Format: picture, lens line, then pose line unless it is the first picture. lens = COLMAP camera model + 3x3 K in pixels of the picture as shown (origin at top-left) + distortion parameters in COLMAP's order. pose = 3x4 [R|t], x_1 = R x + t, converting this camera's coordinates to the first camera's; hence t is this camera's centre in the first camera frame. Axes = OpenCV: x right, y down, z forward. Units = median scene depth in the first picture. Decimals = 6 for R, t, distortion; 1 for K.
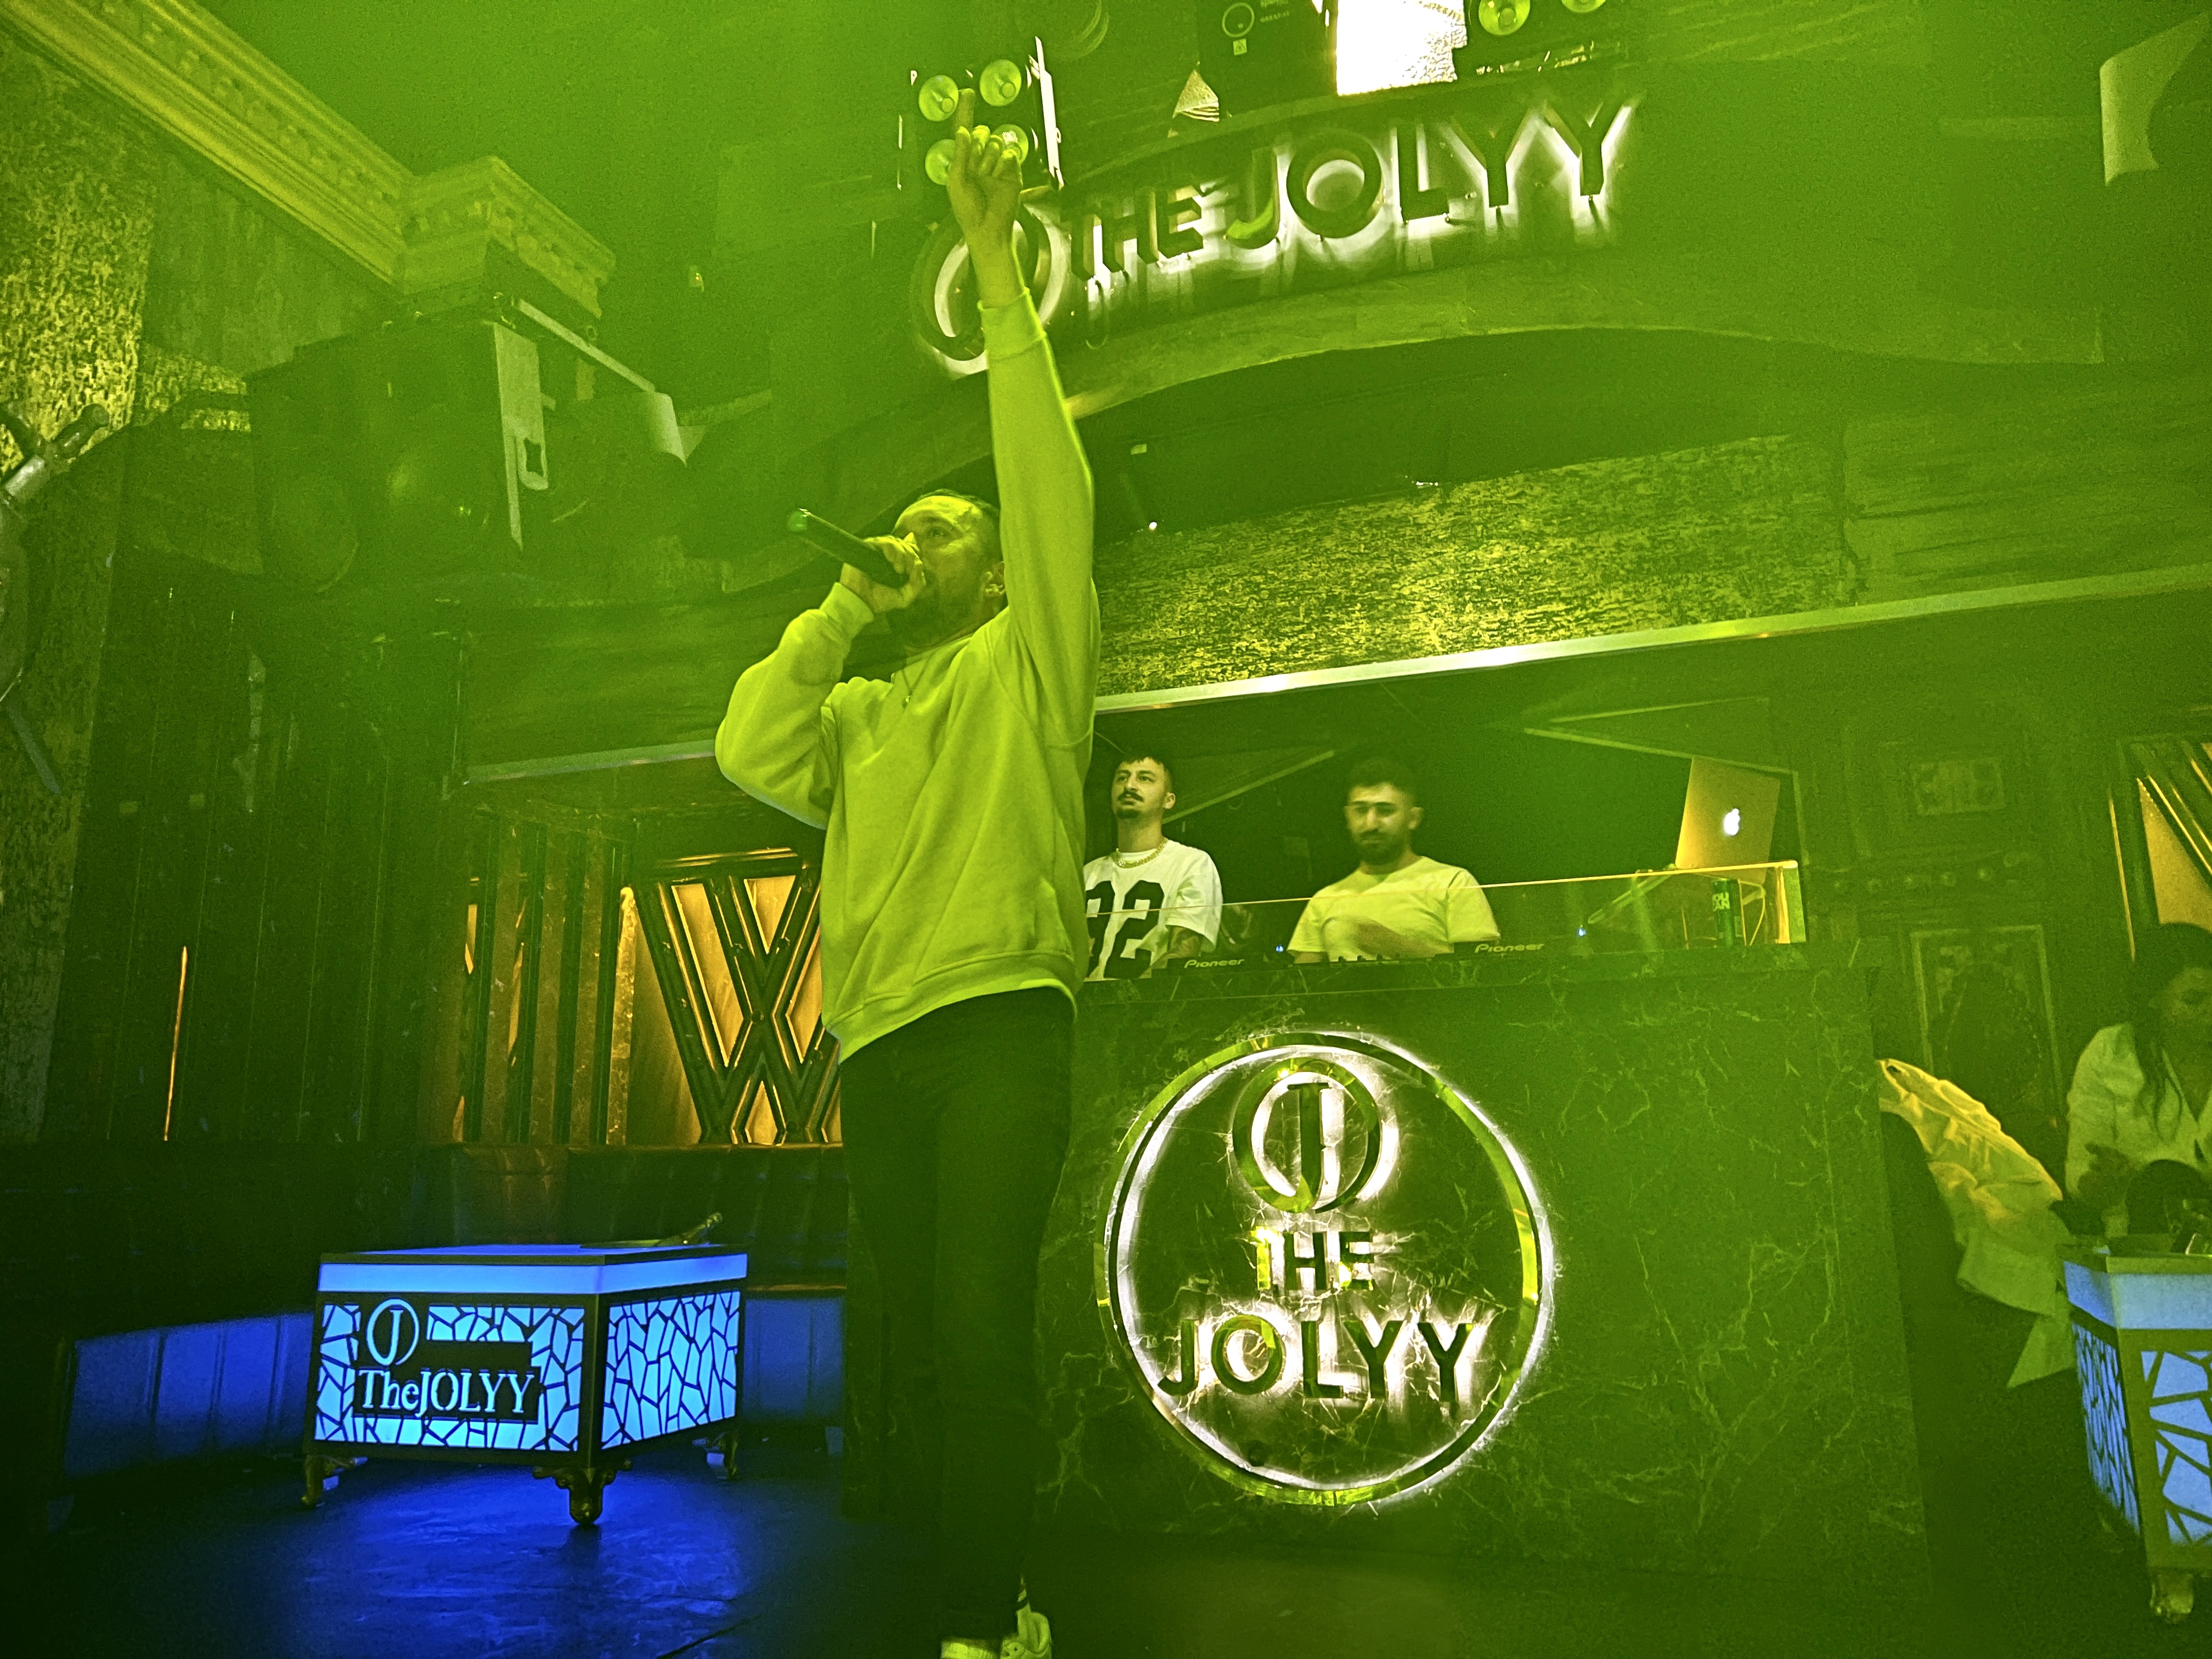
lens RADIAL K [[1680.1, 0, 1109.7], [0, 1680.1, 823.5], [0, 0, 1]] dist [0.132165, -0.088633]
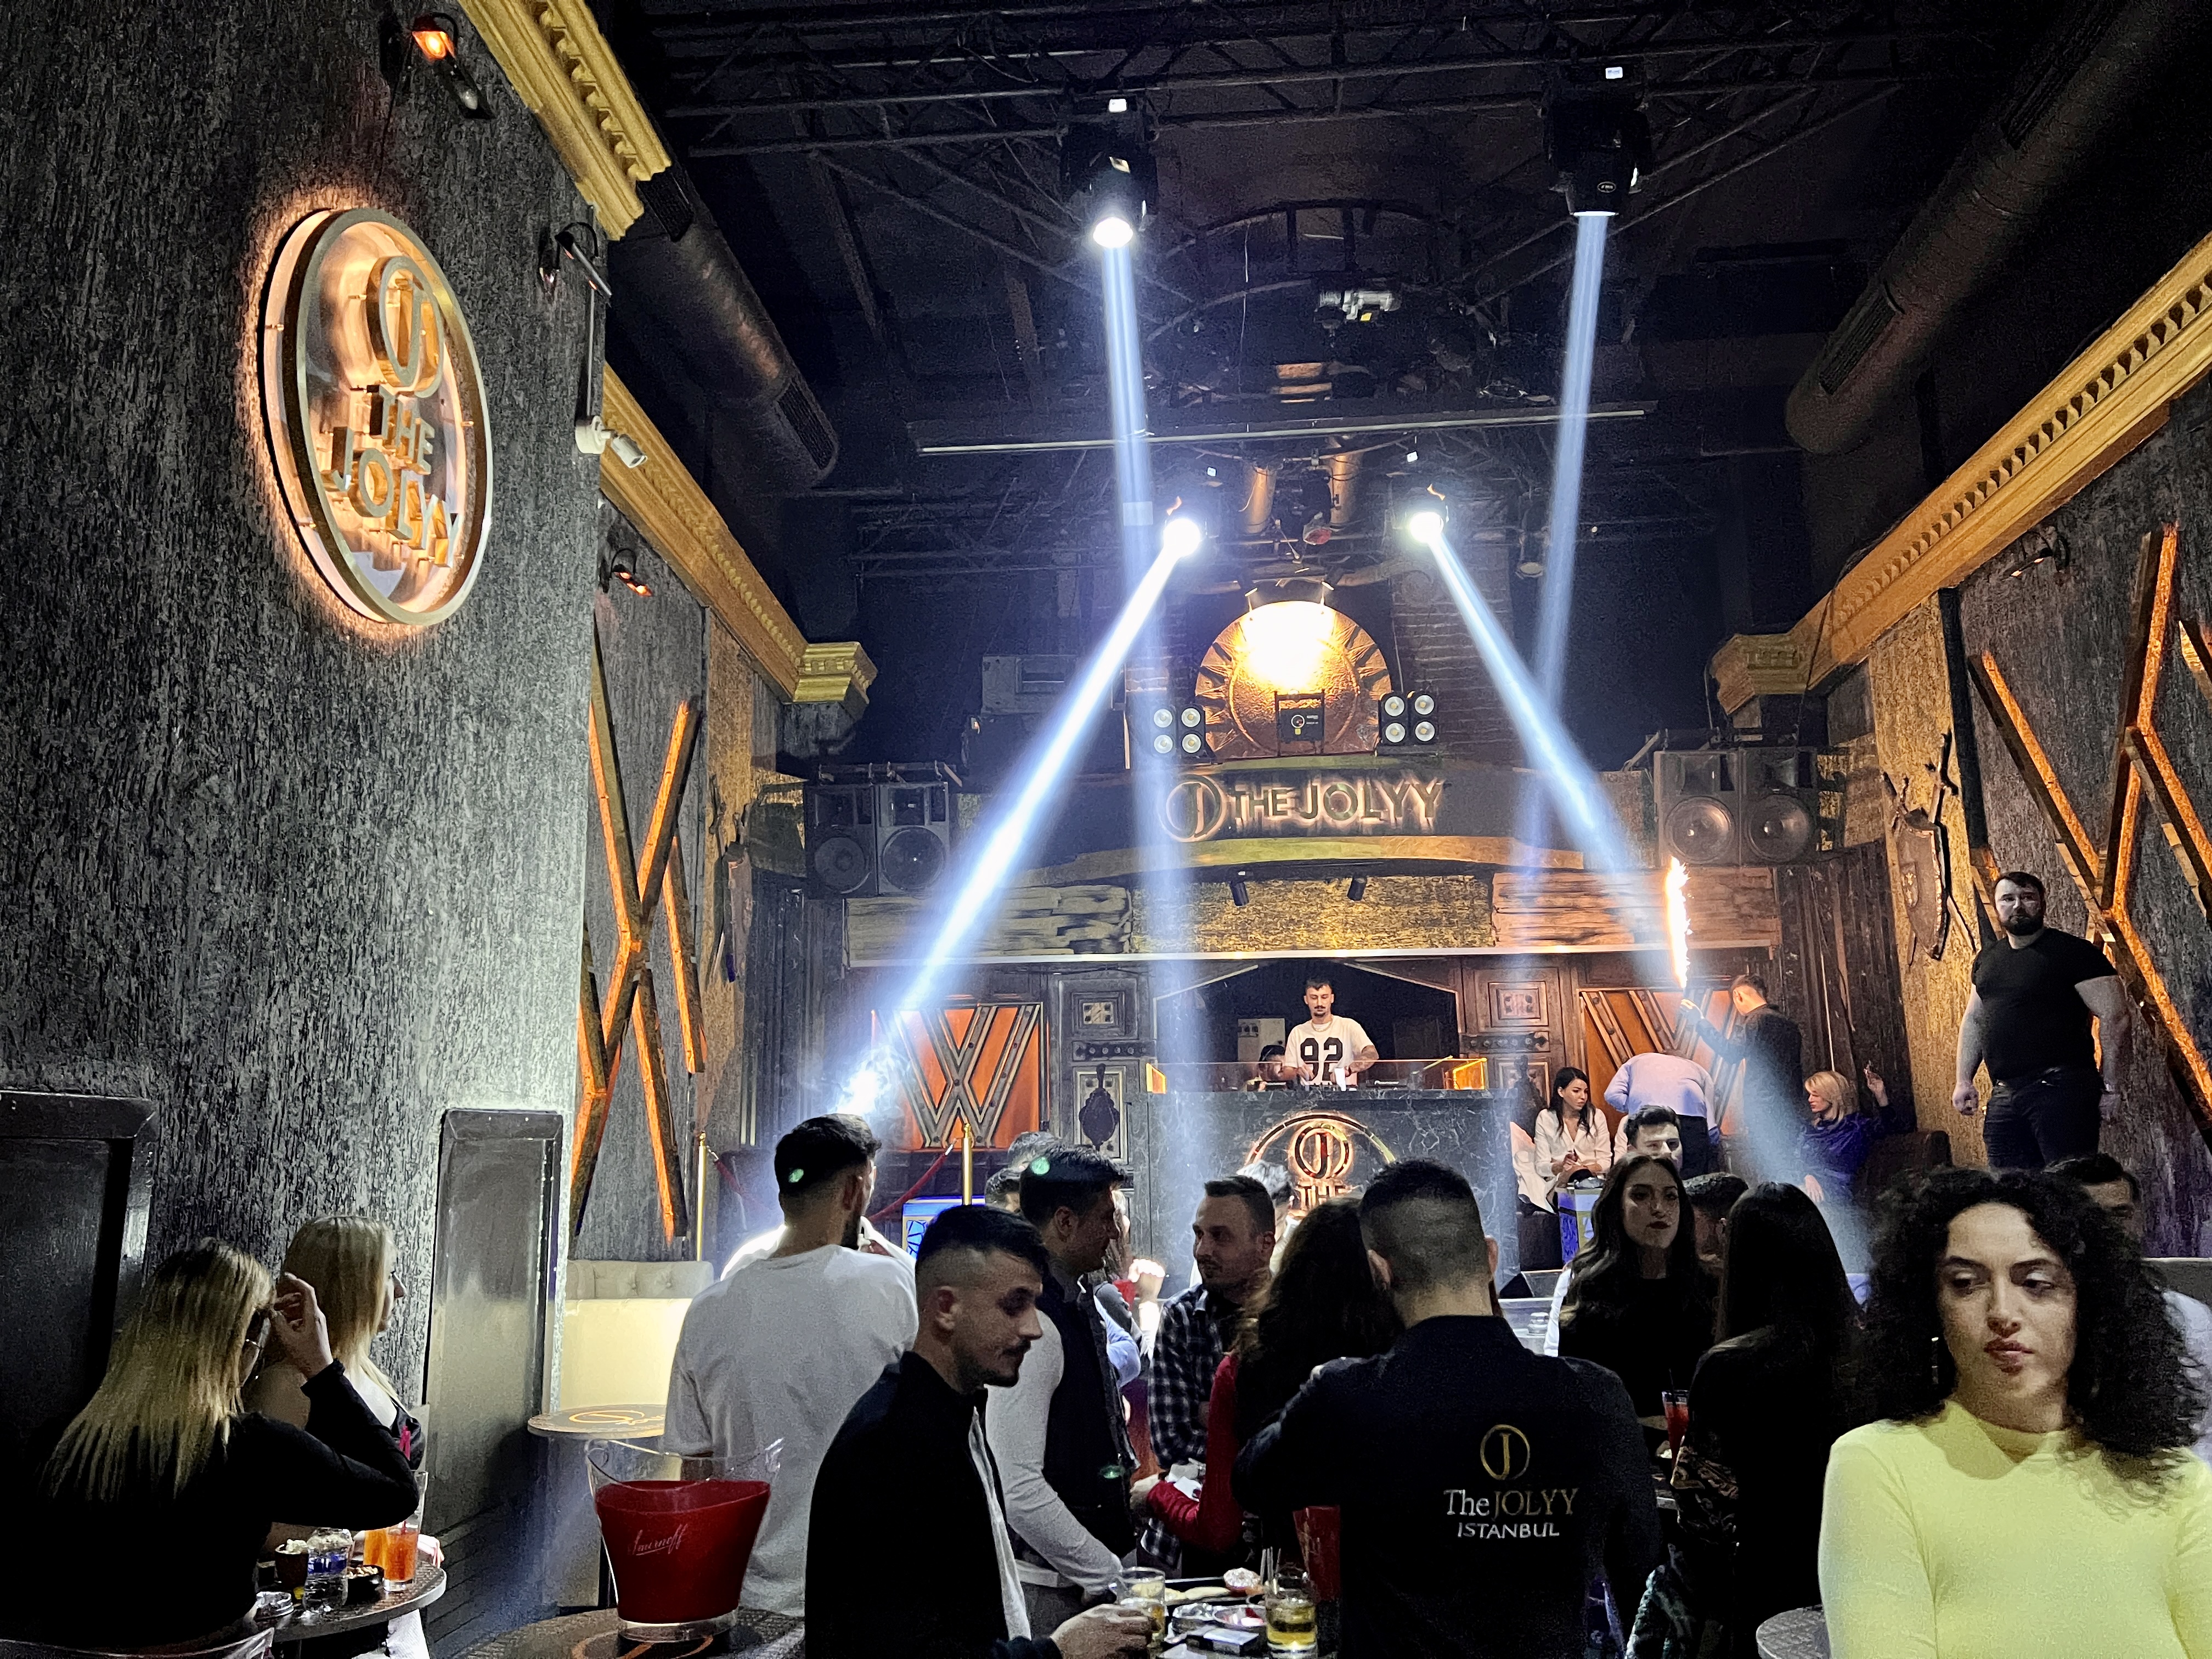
lens RADIAL K [[1680.1, 0, 1105.9], [0, 1680.1, 848.2], [0, 0, 1]] dist [0.132165, -0.088633]
pose [[0.959338, 0.049266, 0.277928, -0.803317], [-0.056607, 0.998226, 0.018445, -0.272105], [-0.276526, -0.033427, 0.960425, -1.225657]]
